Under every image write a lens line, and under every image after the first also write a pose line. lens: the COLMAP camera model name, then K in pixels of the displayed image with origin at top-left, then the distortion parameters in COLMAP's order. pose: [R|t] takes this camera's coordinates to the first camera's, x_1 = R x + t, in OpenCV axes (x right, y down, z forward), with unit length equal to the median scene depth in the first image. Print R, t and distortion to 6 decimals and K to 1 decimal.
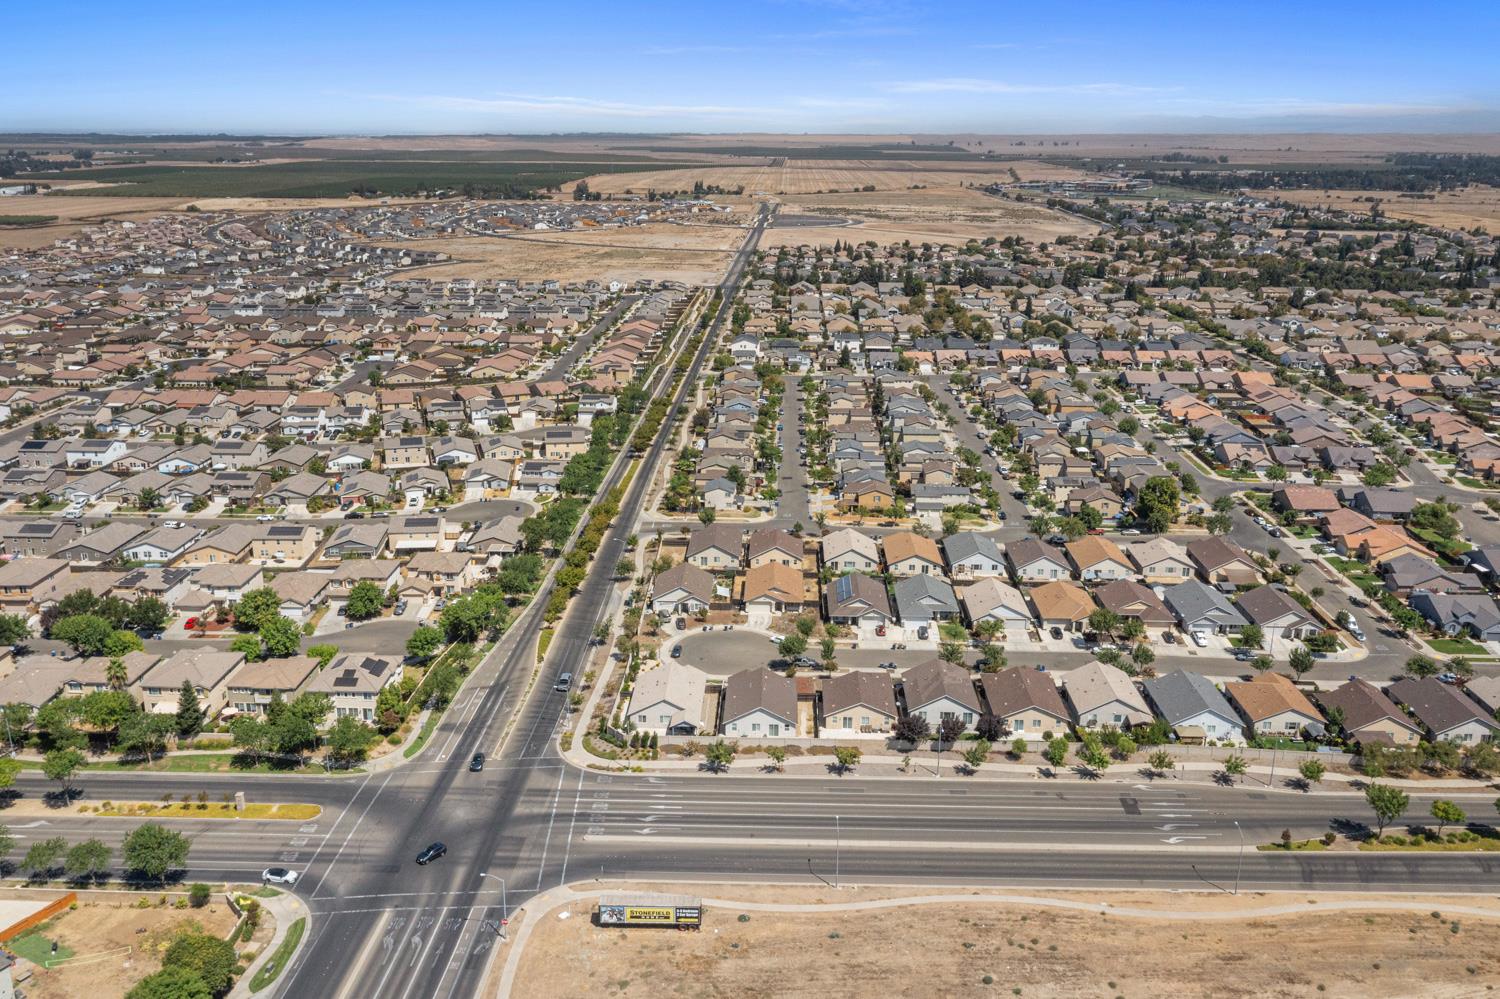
lens RADIAL K [[1217.0, 0, 762.0], [0, 1217.0, 499.9], [0, 0, 1]] dist [-0.008795, 0.001165]
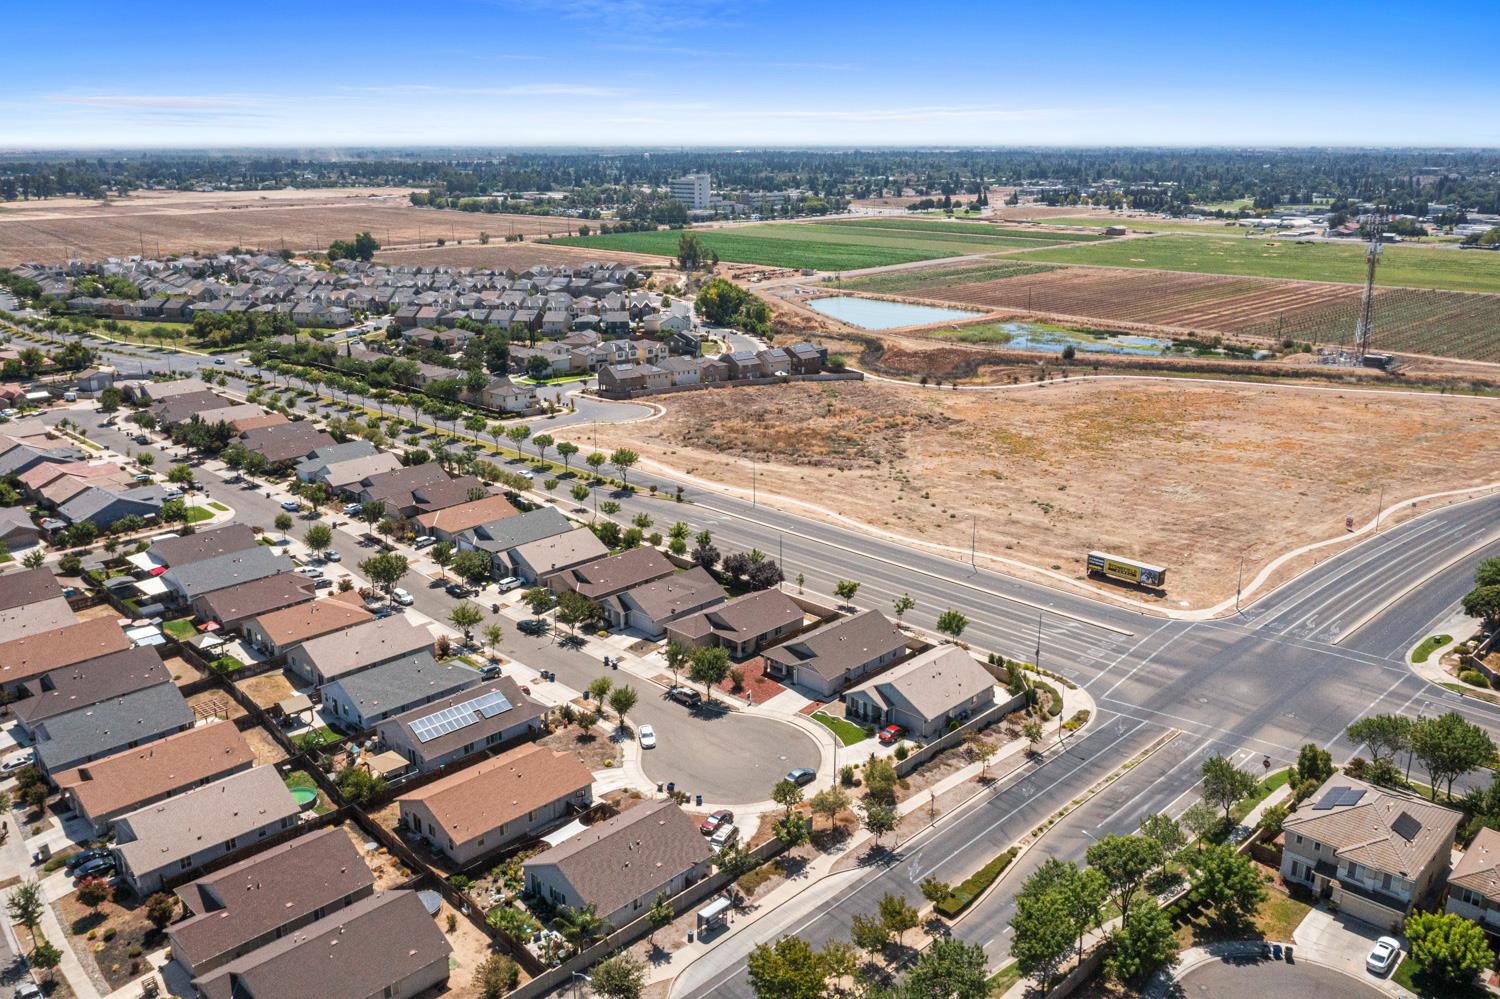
lens RADIAL K [[1202.8, 0, 750.0], [0, 1202.8, 499.5], [0, 0, 1]] dist [-0.004955, -0.004538]
pose [[-0.730270, -0.204152, 0.651941, -0.560090], [0.191473, 0.854891, 0.482183, -0.383698], [-0.655777, 0.476952, -0.585212, 1.779134]]
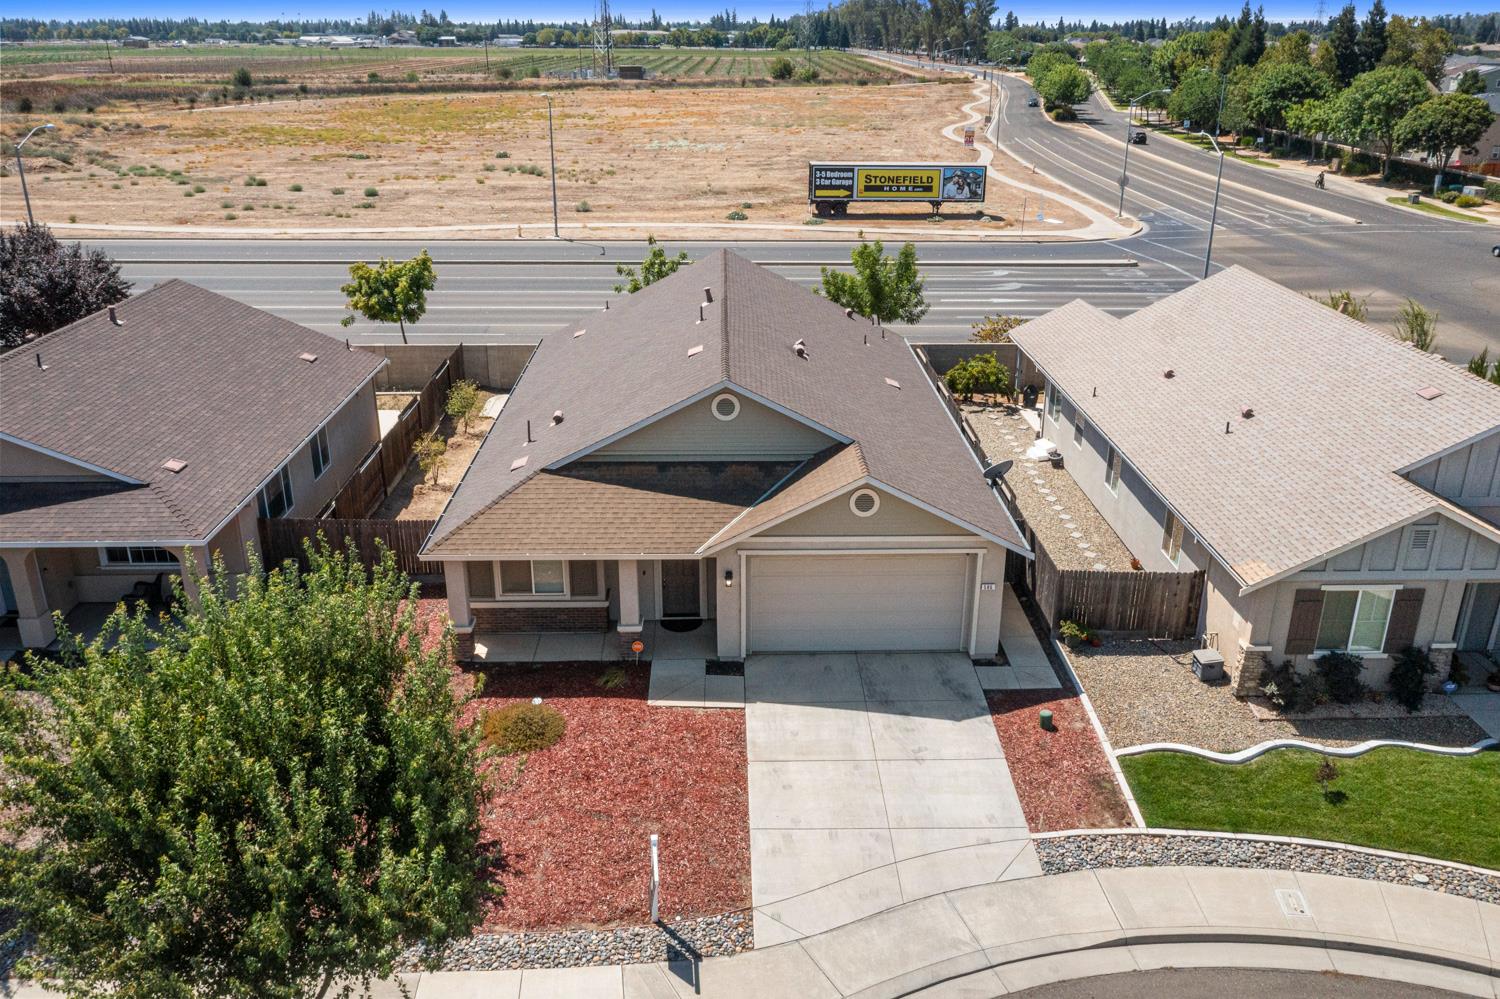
lens RADIAL K [[1194.0, 0, 758.8], [0, 1194.0, 491.3], [0, 0, 1]] dist [-0.013308, 0.002450]
pose [[-0.998679, 0.003813, -0.051247, 0.003378], [-0.028490, 0.788884, 0.613882, 0.093934], [0.042769, 0.614531, -0.787733, 1.376407]]
